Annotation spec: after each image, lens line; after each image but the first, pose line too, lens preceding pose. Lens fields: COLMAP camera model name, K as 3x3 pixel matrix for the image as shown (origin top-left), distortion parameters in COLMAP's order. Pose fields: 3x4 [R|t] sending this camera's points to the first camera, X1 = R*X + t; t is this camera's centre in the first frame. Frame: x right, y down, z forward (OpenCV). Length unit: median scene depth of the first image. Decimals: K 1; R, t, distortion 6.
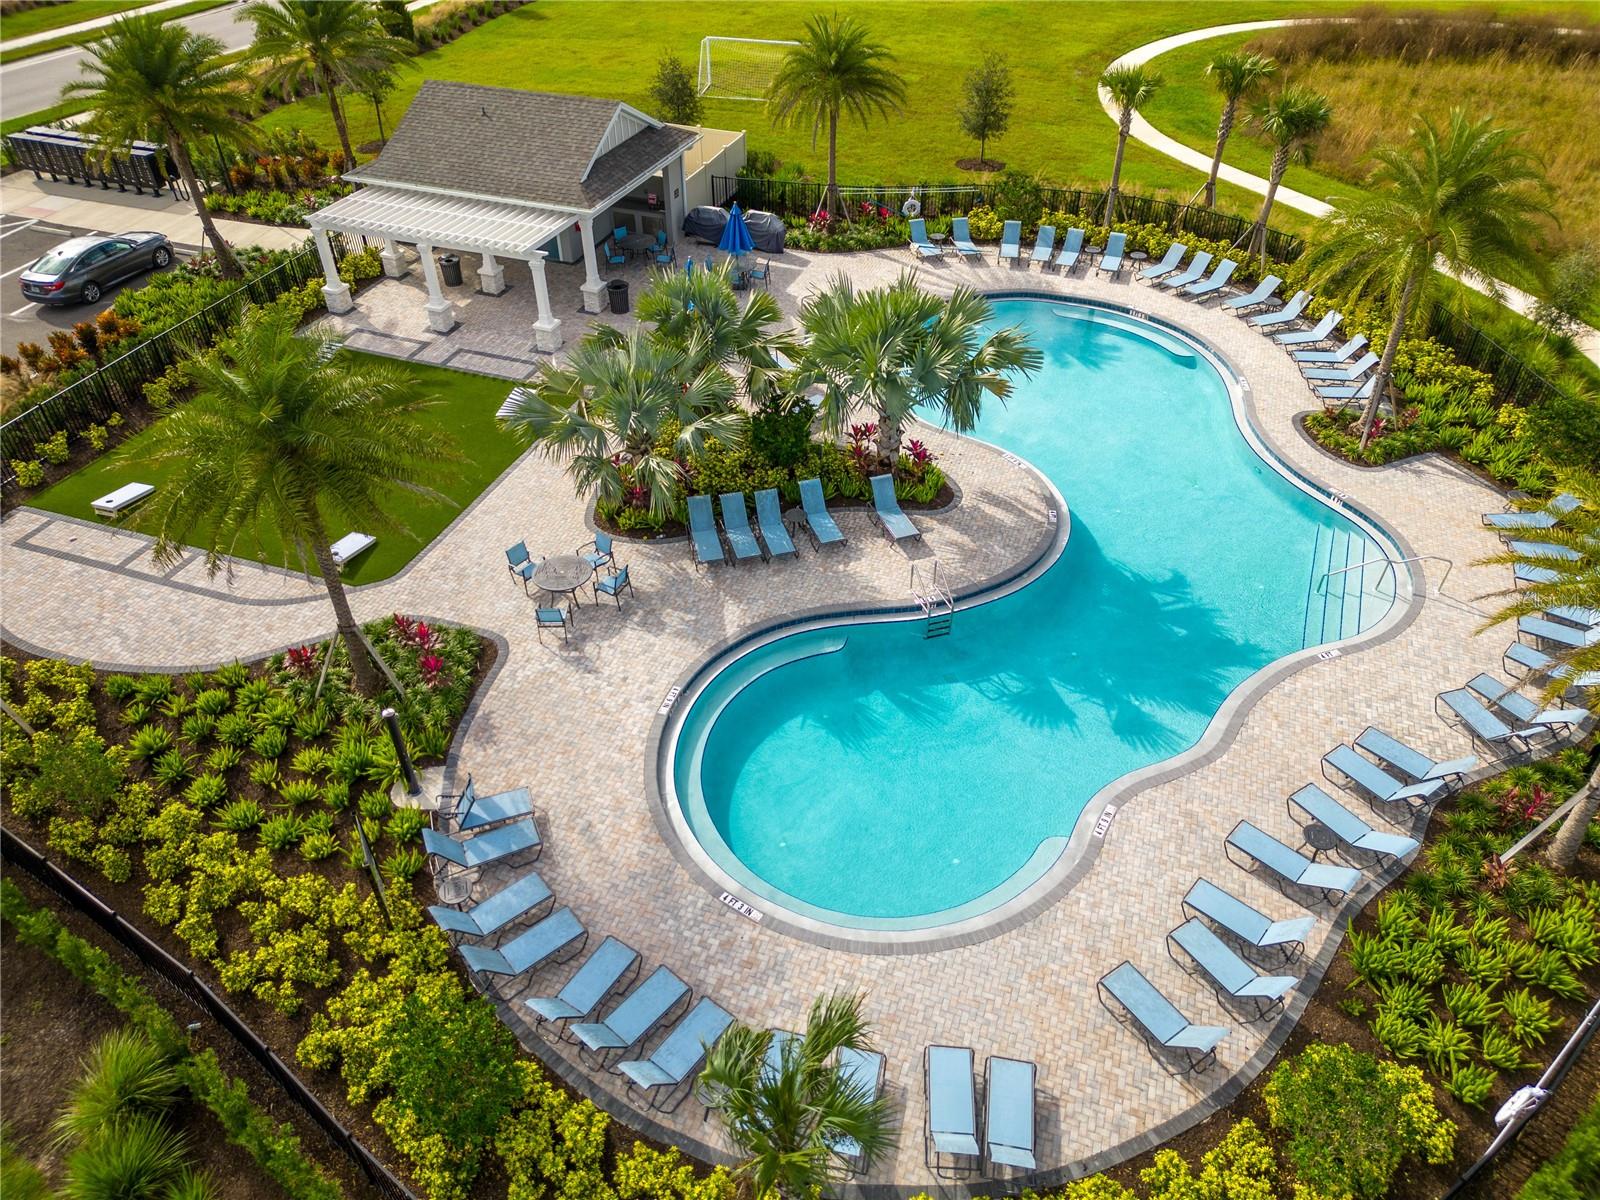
lens RADIAL K [[1128.0, 0, 800.0], [0, 1128.0, 593.1], [0, 0, 1]] dist [0.036507, -0.018874]
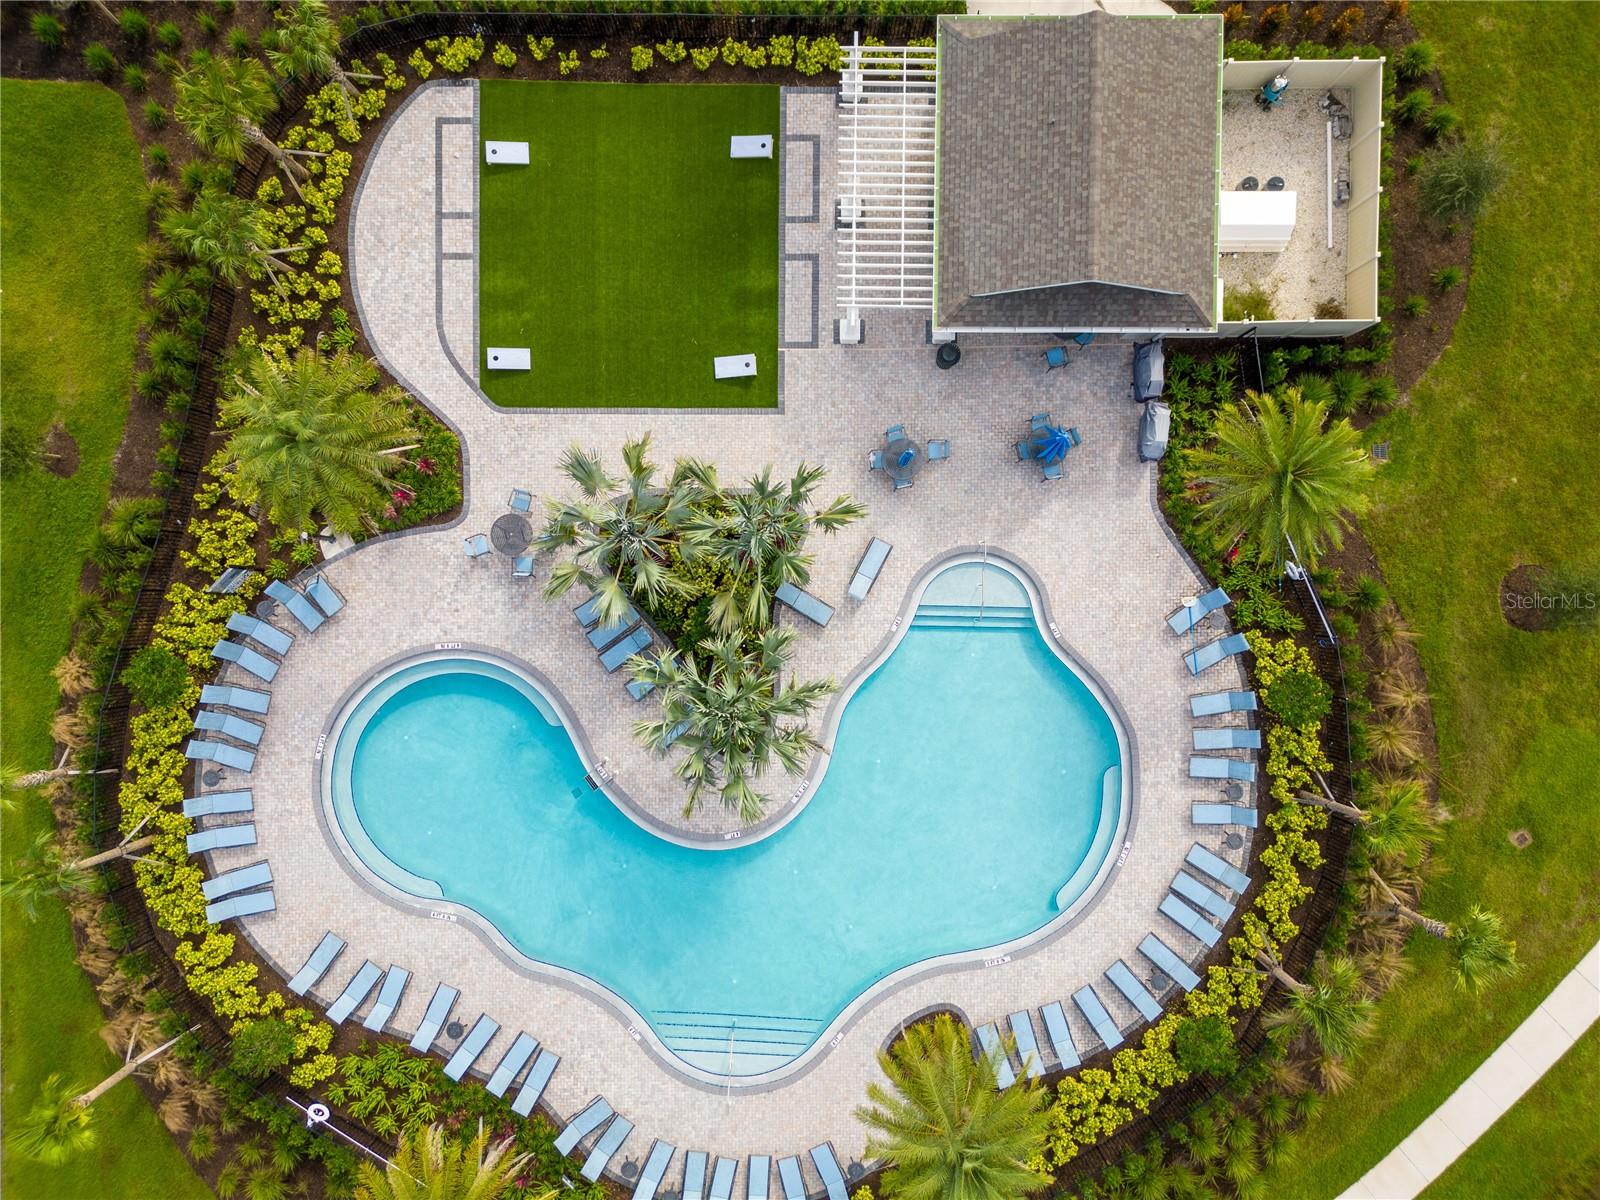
lens RADIAL K [[1128.0, 0, 793.0], [0, 1128.0, 602.5], [0, 0, 1]] dist [0.036507, -0.018874]
pose [[0.338823, 0.940818, 0.007710, -0.018145], [-0.591509, 0.206638, 0.779371, -1.237299], [0.731653, -0.268629, 0.626516, 0.314487]]
